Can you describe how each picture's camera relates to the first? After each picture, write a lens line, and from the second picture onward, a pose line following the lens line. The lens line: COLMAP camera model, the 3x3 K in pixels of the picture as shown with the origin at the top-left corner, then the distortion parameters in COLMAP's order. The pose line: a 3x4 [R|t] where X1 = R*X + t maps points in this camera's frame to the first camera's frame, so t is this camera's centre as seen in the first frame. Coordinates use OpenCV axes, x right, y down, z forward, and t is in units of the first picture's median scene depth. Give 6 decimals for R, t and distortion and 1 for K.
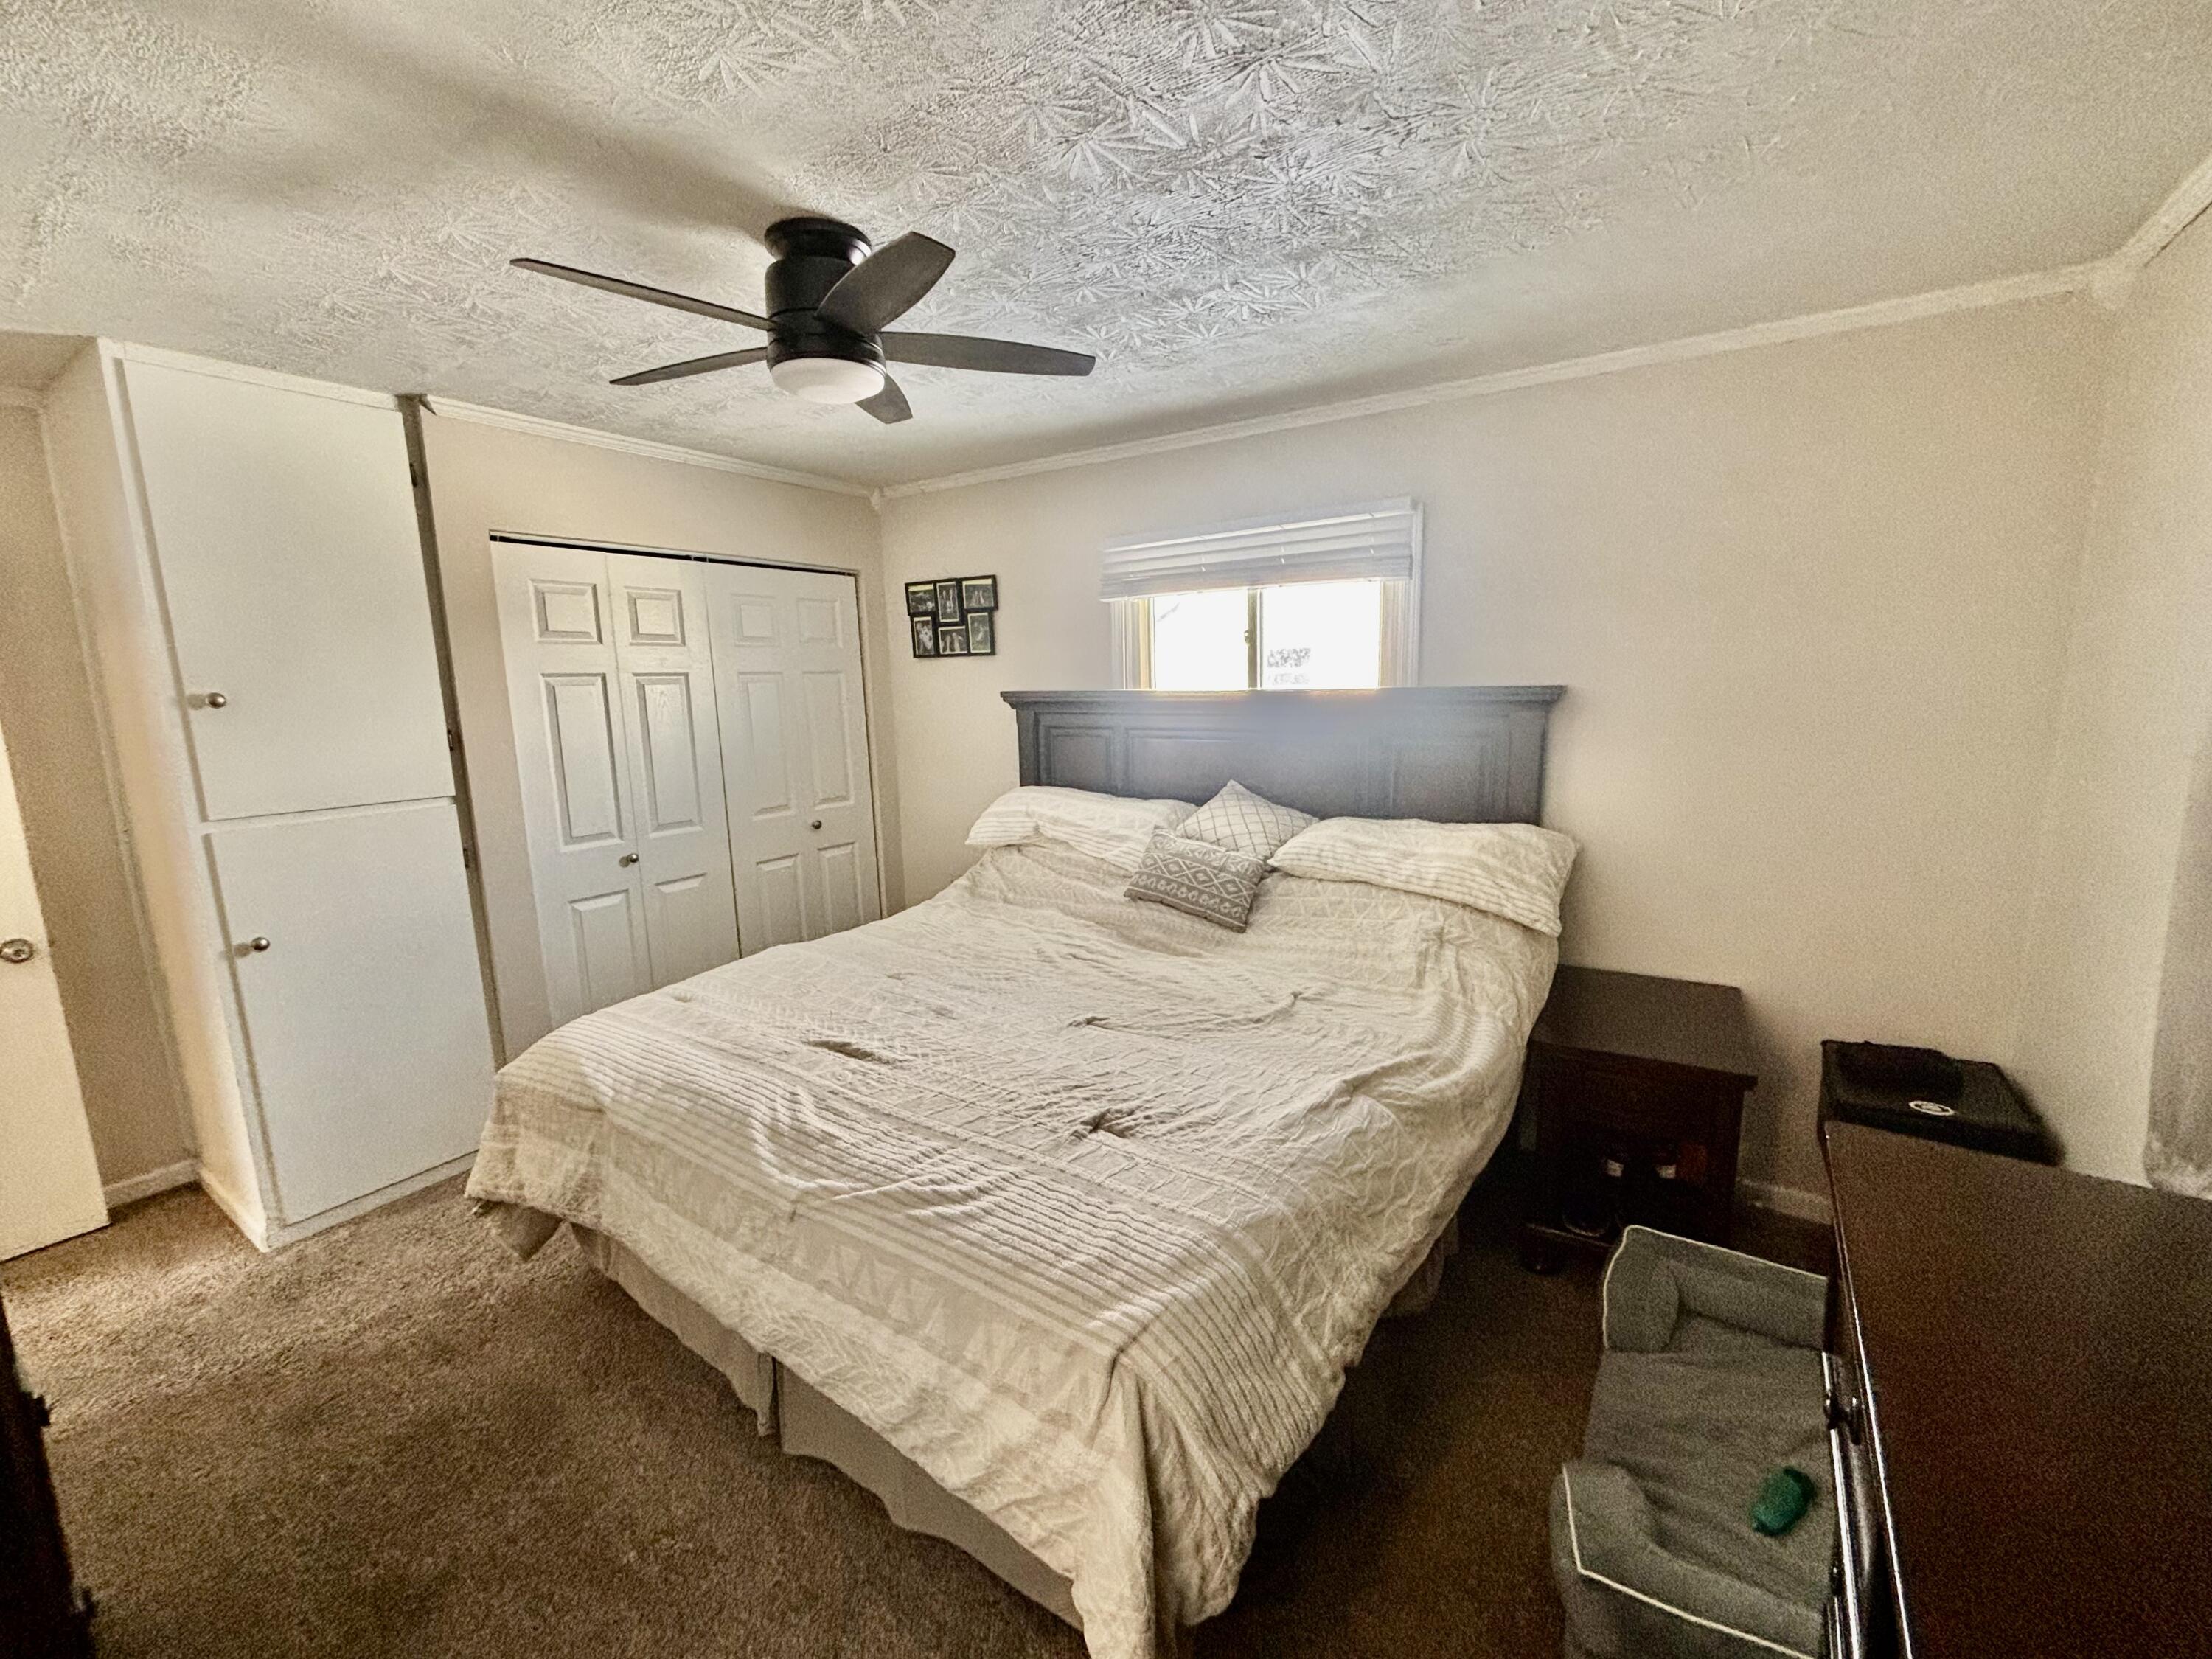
lens RADIAL K [[892.6, 0, 1115.8], [0, 892.6, 836.2], [0, 0, 1]] dist [0.000901, -0.000499]
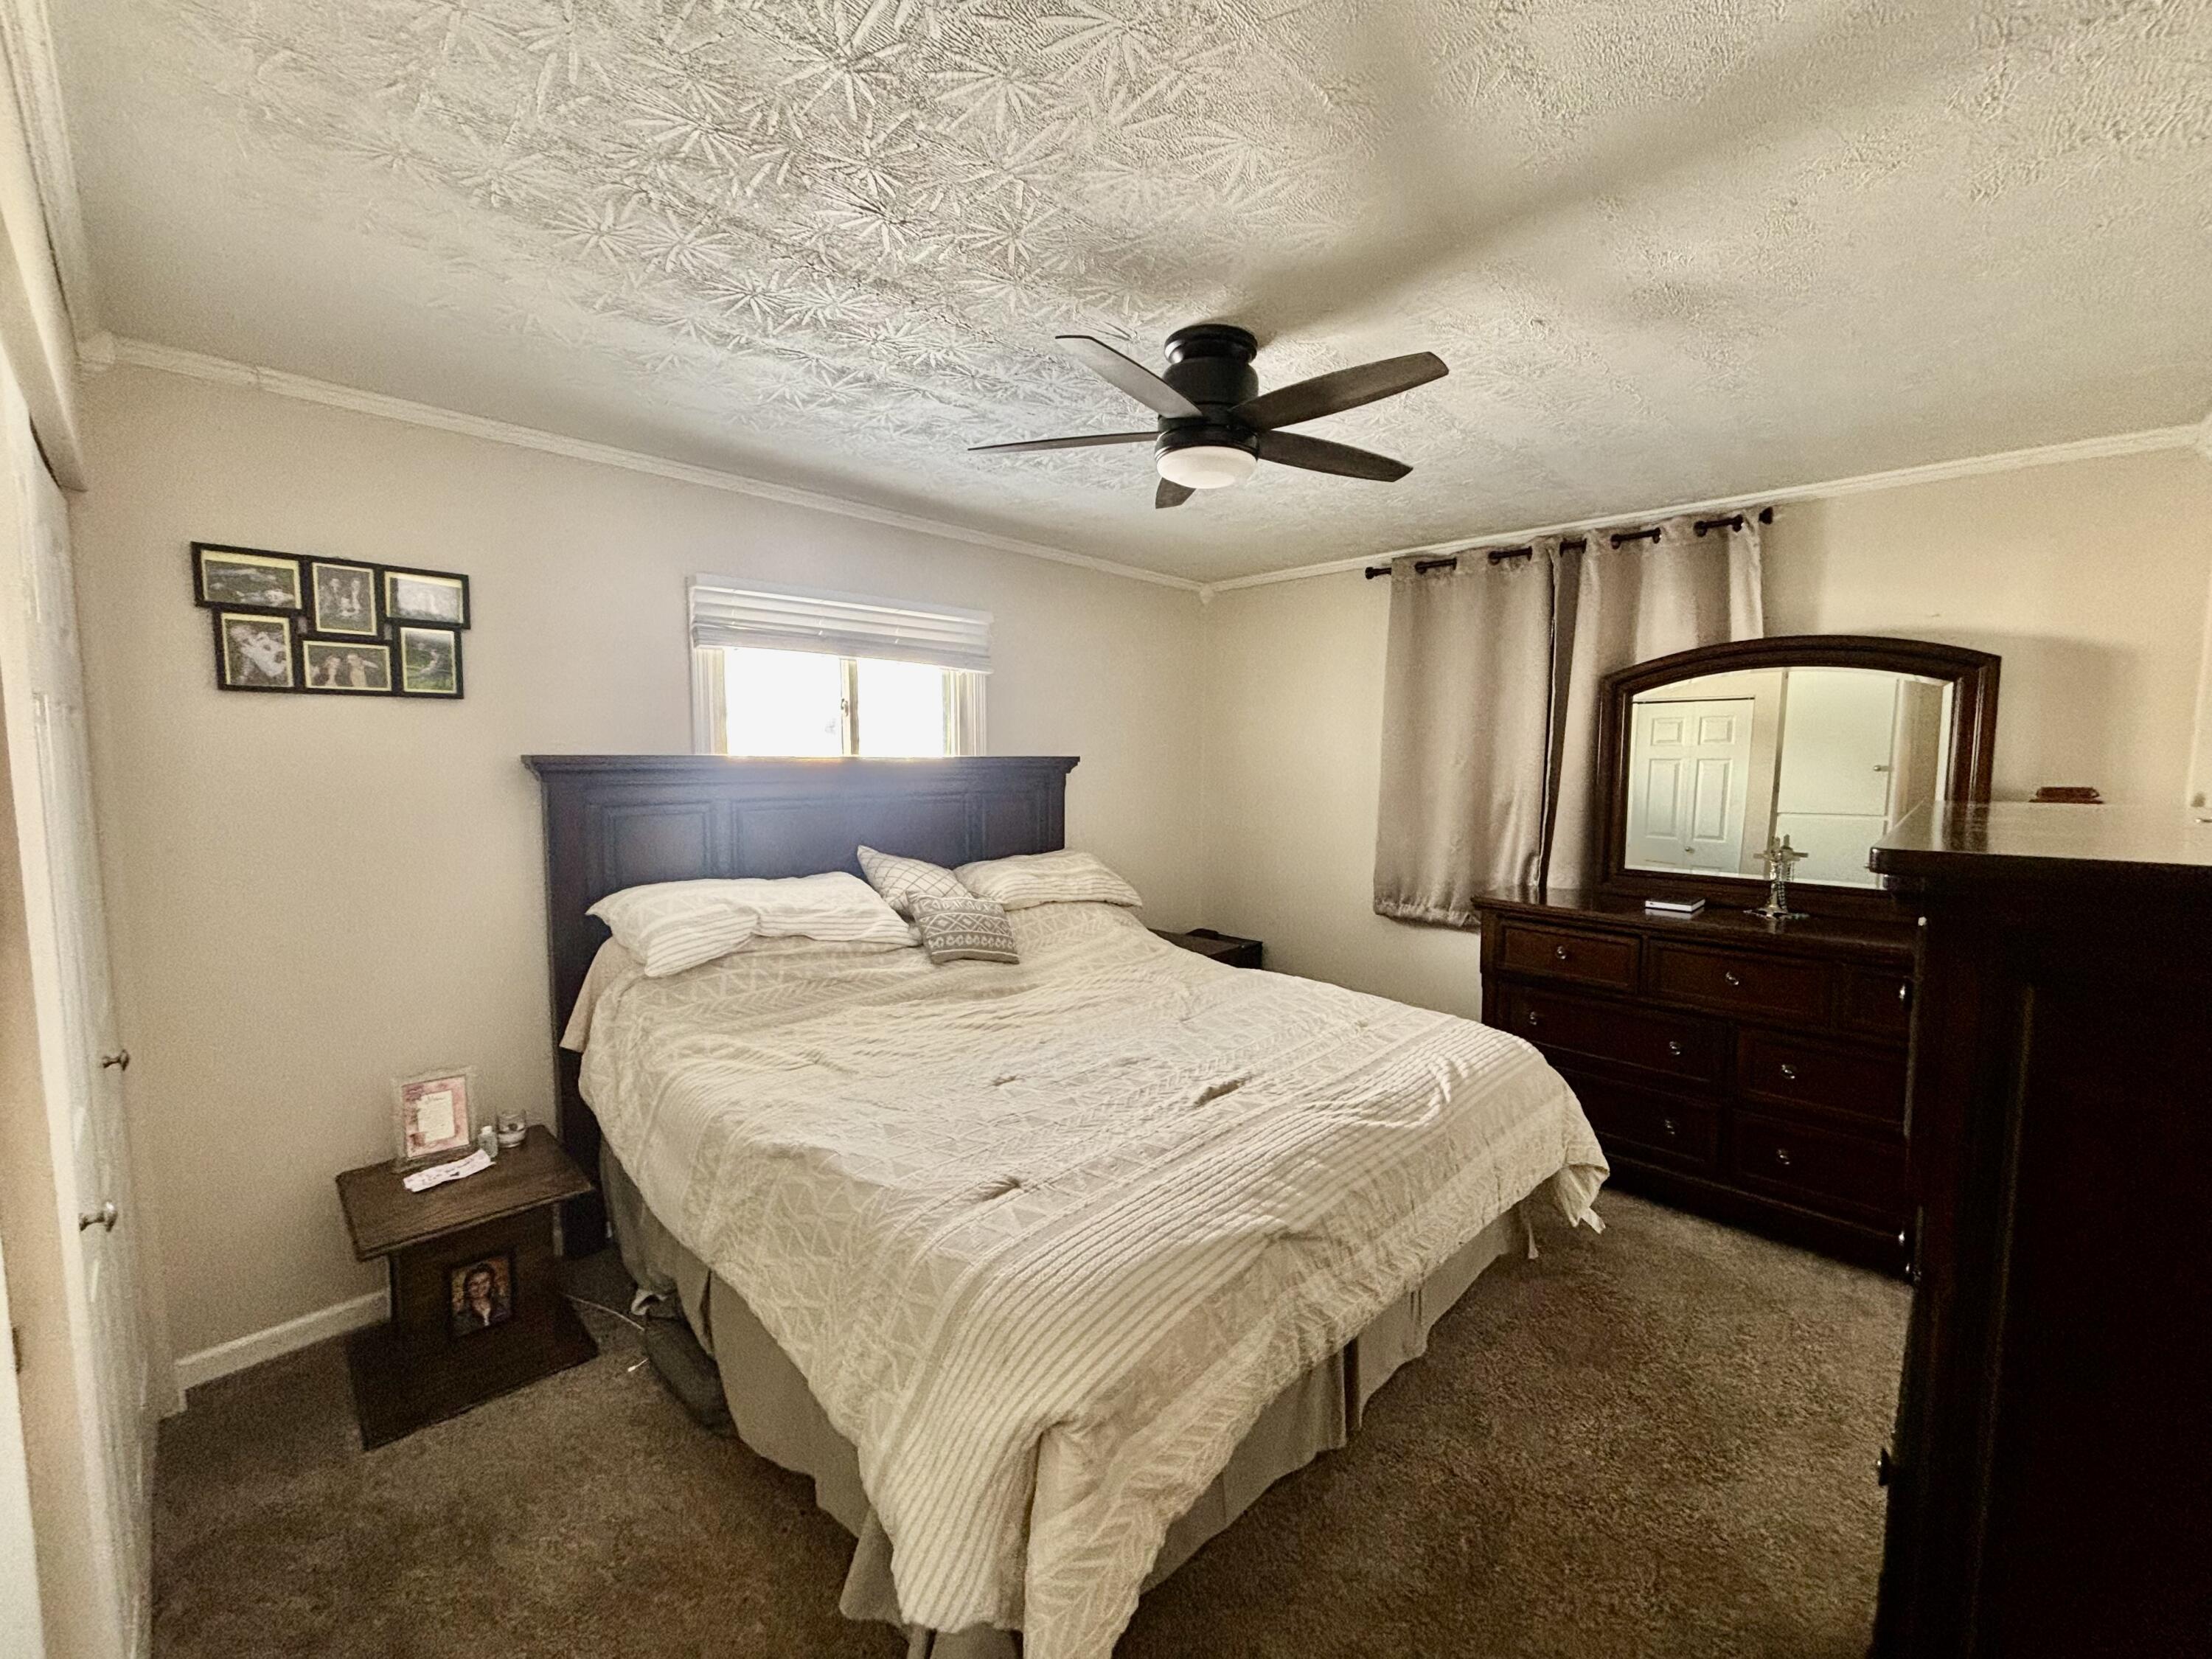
lens RADIAL K [[892.9, 0, 1110.3], [0, 892.9, 823.2], [0, 0, 1]] dist [-0.000753, 0.001612]
pose [[0.182197, -0.059116, 0.981483, -0.949817], [0.168242, 0.985345, 0.028117, -0.081863], [-0.968761, 0.160004, 0.189473, 0.637605]]
